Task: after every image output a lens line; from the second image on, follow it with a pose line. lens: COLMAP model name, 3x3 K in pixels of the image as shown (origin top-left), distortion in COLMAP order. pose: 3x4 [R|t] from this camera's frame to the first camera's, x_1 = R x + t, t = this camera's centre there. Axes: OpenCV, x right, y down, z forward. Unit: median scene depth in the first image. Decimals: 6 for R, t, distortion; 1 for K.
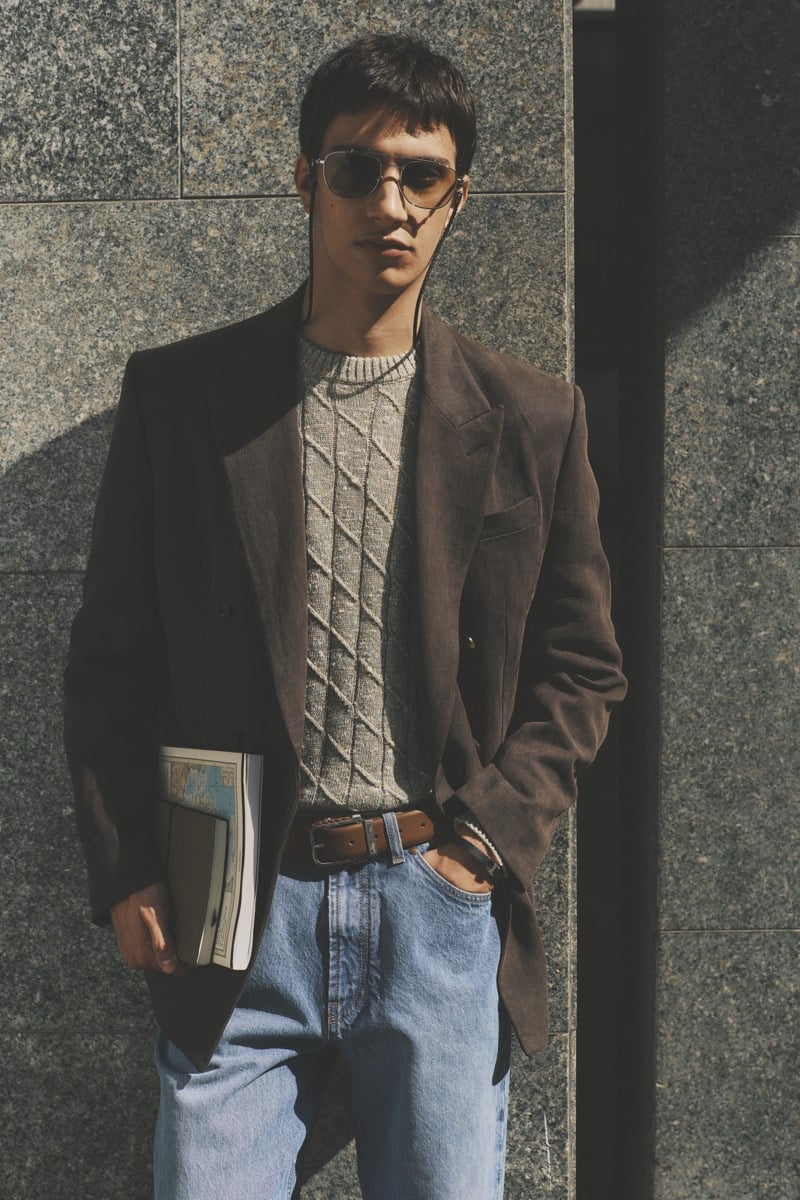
lens RADIAL K [[1778.5, 0, 400.0], [0, 1778.5, 600.0], [0, 0, 1]] dist [-0.167538, 0.181977]
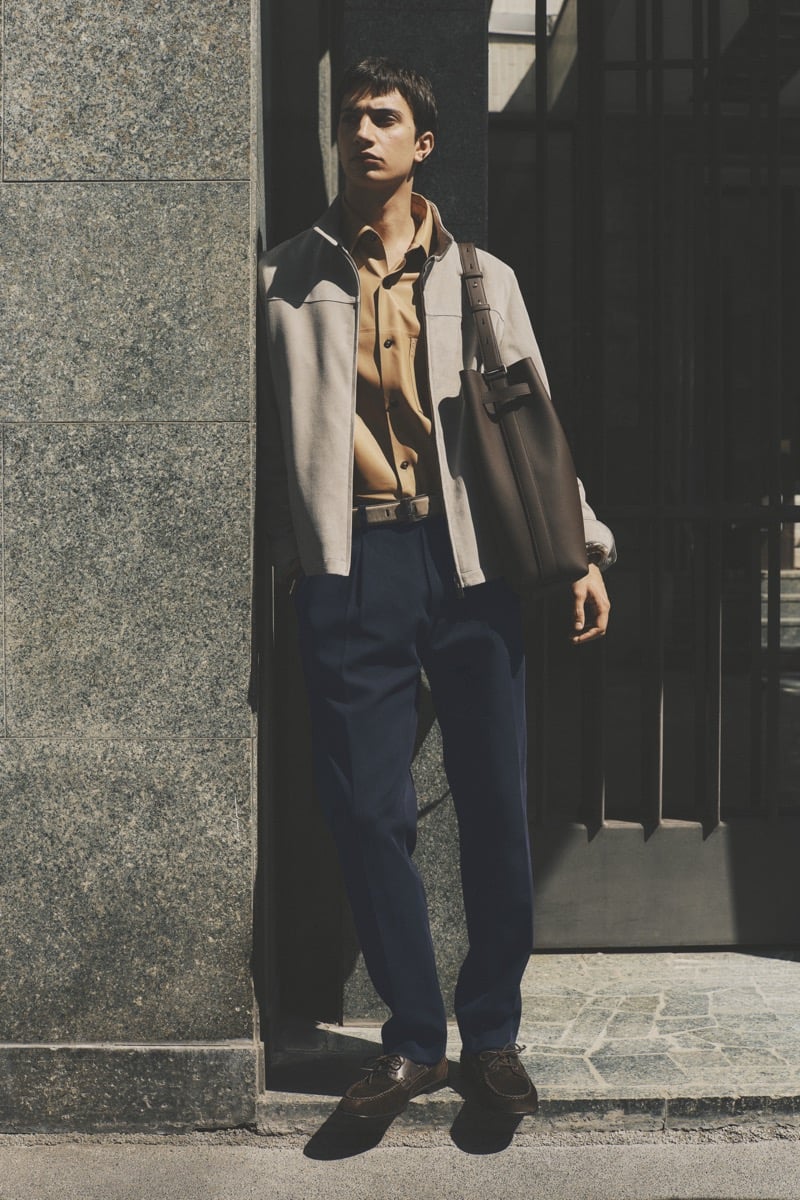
lens RADIAL K [[1778.5, 0, 400.0], [0, 1778.5, 600.0], [0, 0, 1]] dist [-0.167538, 0.181977]
pose [[0.998803, 0.010188, 0.047846, 0.155092], [-0.006832, 0.997539, -0.069786, 0.243736], [-0.048439, 0.069375, 0.996414, -0.524257]]
